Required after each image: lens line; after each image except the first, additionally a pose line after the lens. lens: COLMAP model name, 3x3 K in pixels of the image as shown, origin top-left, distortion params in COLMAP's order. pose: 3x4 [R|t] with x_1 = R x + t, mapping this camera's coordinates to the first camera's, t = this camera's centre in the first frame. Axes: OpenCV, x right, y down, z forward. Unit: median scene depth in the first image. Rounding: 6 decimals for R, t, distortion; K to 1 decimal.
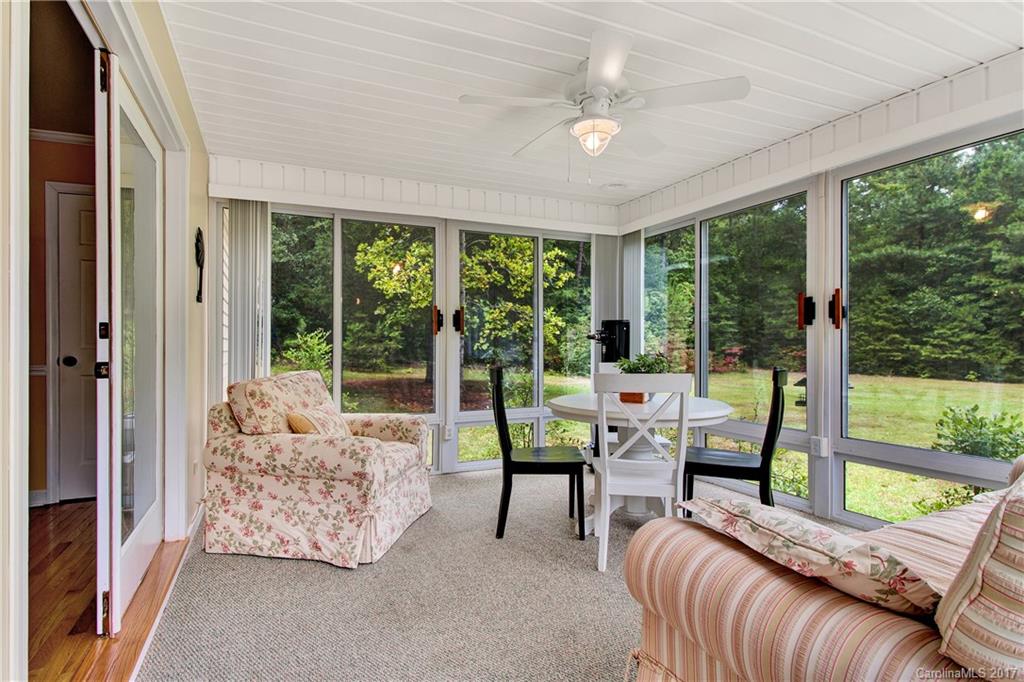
lens RADIAL K [[489.5, 0, 505.5], [0, 489.5, 341.0], [0, 0, 1]] dist [-0.000261, -0.011600]
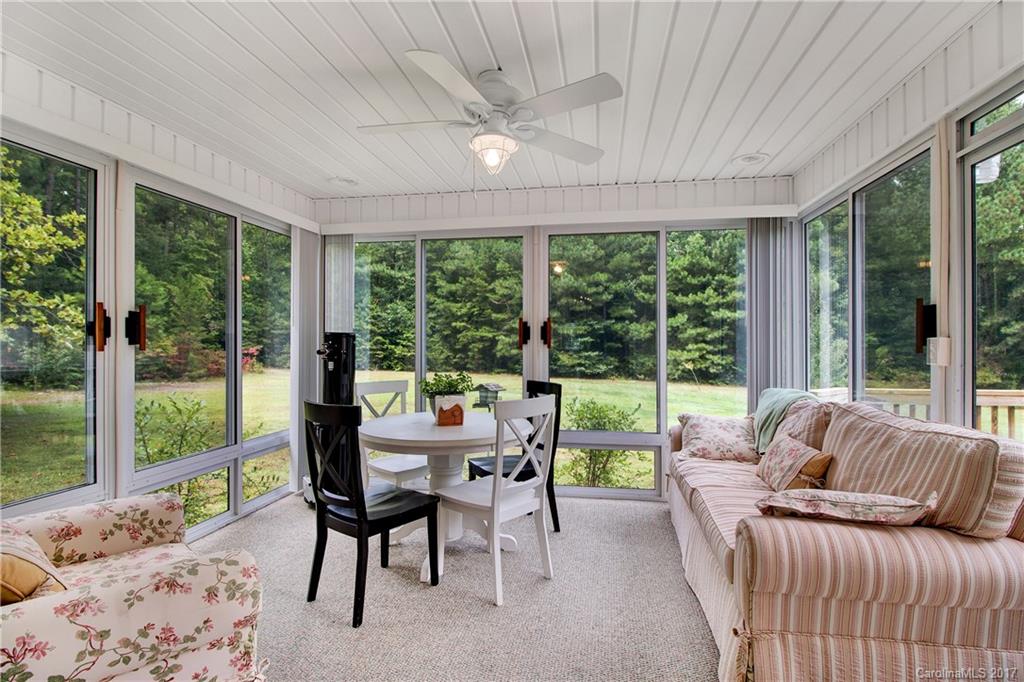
lens RADIAL K [[489.5, 0, 505.5], [0, 489.5, 341.0], [0, 0, 1]] dist [-0.000261, -0.011600]
pose [[0.565883, 0.008537, 0.824442, -0.046406], [-0.011744, 0.999928, -0.002294, -0.003896], [-0.824402, -0.008385, 0.565942, 0.034585]]
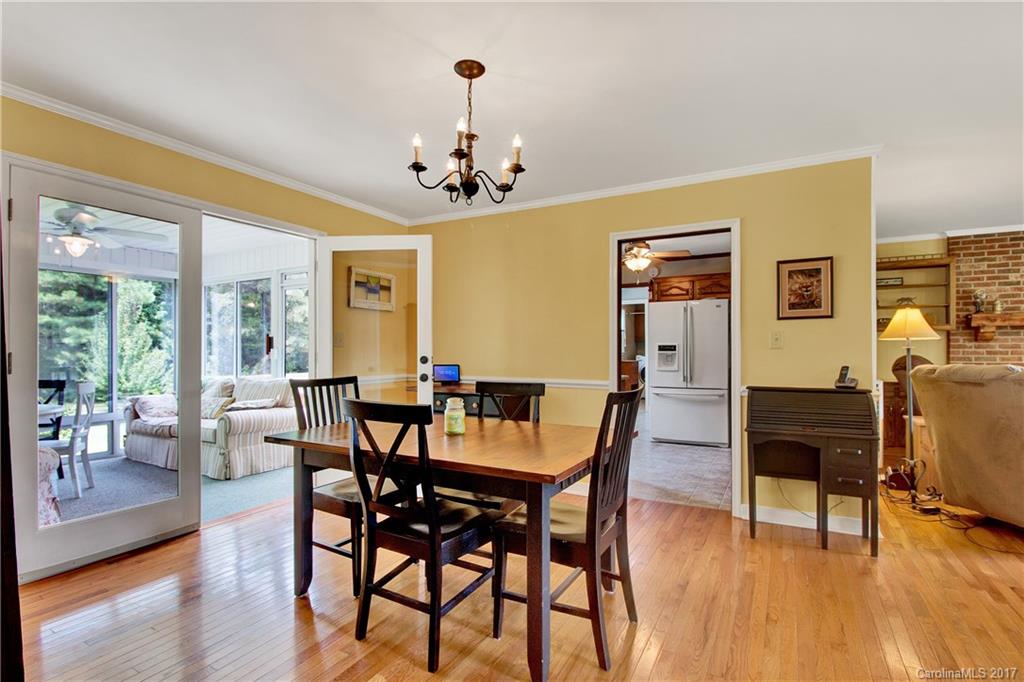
lens RADIAL K [[489.5, 0, 505.5], [0, 489.5, 341.0], [0, 0, 1]] dist [-0.000261, -0.011600]
pose [[-0.597064, 0.023809, 0.801840, -0.162565], [0.002809, 0.999615, -0.027591, -0.002660], [-0.802189, -0.014221, -0.596901, 0.064494]]
